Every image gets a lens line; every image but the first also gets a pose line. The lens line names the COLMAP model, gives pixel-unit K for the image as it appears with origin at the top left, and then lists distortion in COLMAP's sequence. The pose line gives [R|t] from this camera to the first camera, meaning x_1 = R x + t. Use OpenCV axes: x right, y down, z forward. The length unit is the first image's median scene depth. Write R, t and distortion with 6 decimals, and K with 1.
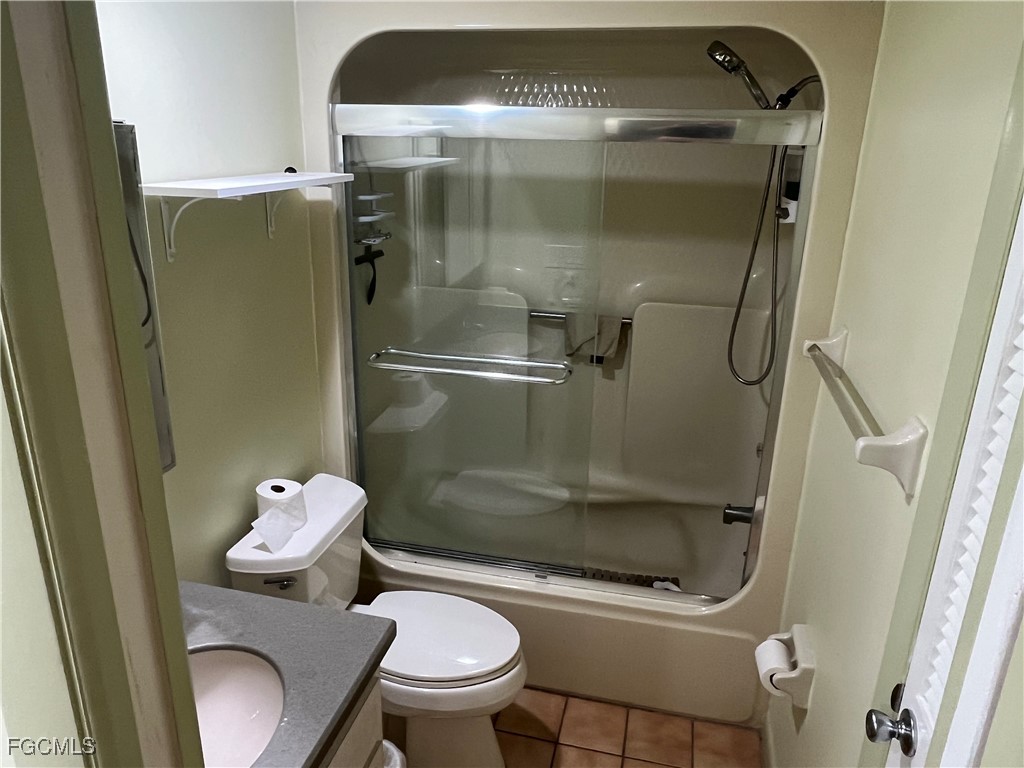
lens RADIAL K [[735.8, 0, 510.0], [0, 735.8, 393.2], [0, 0, 1]] dist [0.006228, 0.002621]
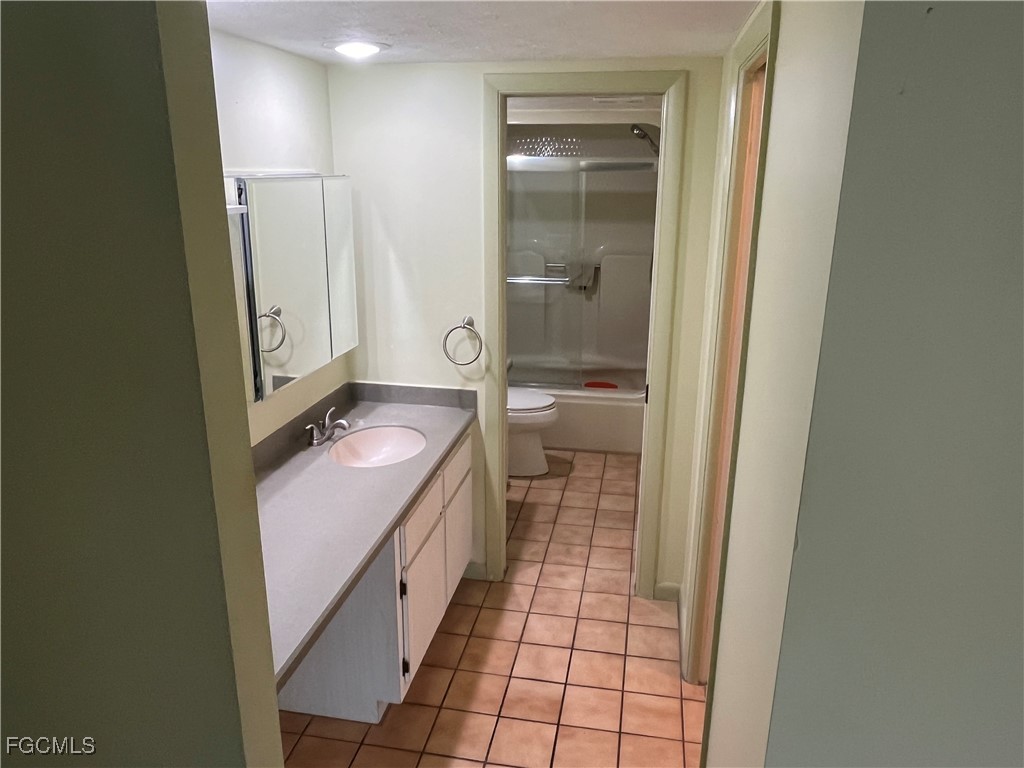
lens RADIAL K [[735.8, 0, 518.8], [0, 735.8, 381.1], [0, 0, 1]] dist [0.006228, 0.002621]
pose [[0.998430, -0.036784, 0.042245, -0.130672], [0.038360, 0.998574, -0.037115, 0.254882], [-0.040820, 0.038677, 0.998418, -0.846617]]
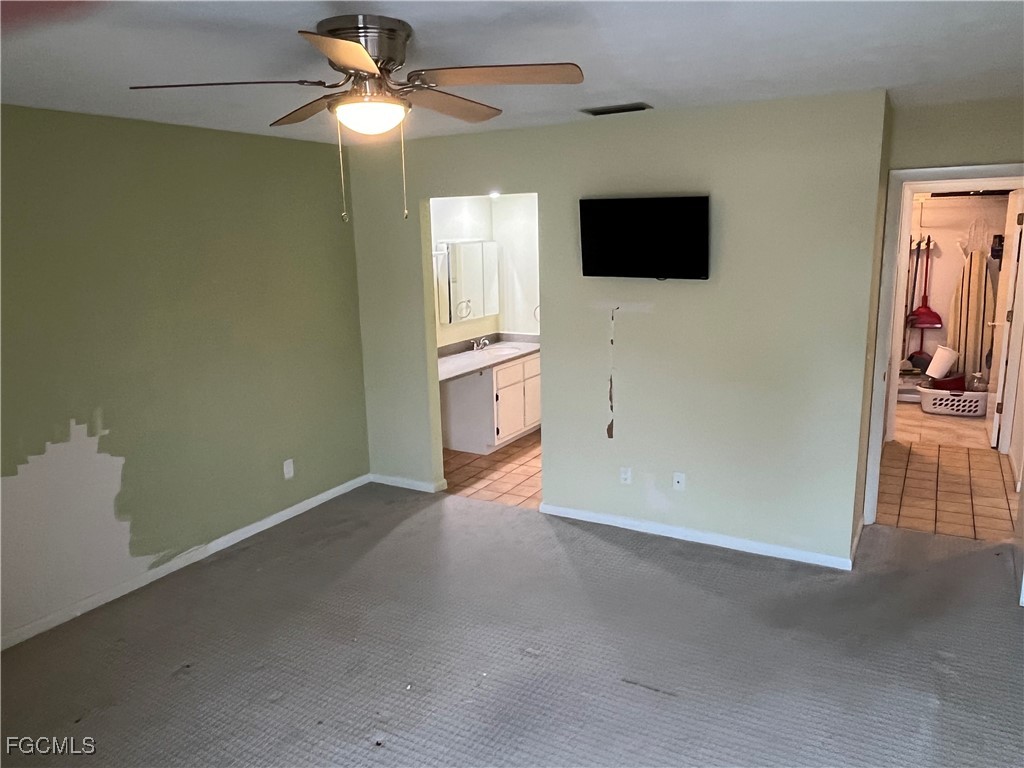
lens RADIAL K [[735.8, 0, 508.8], [0, 735.8, 385.7], [0, 0, 1]] dist [0.006228, 0.002621]
pose [[0.952162, 0.003313, -0.305575, 0.453807], [-0.038086, 0.993431, -0.107905, 0.648259], [0.303210, 0.114382, 0.946034, -2.028091]]
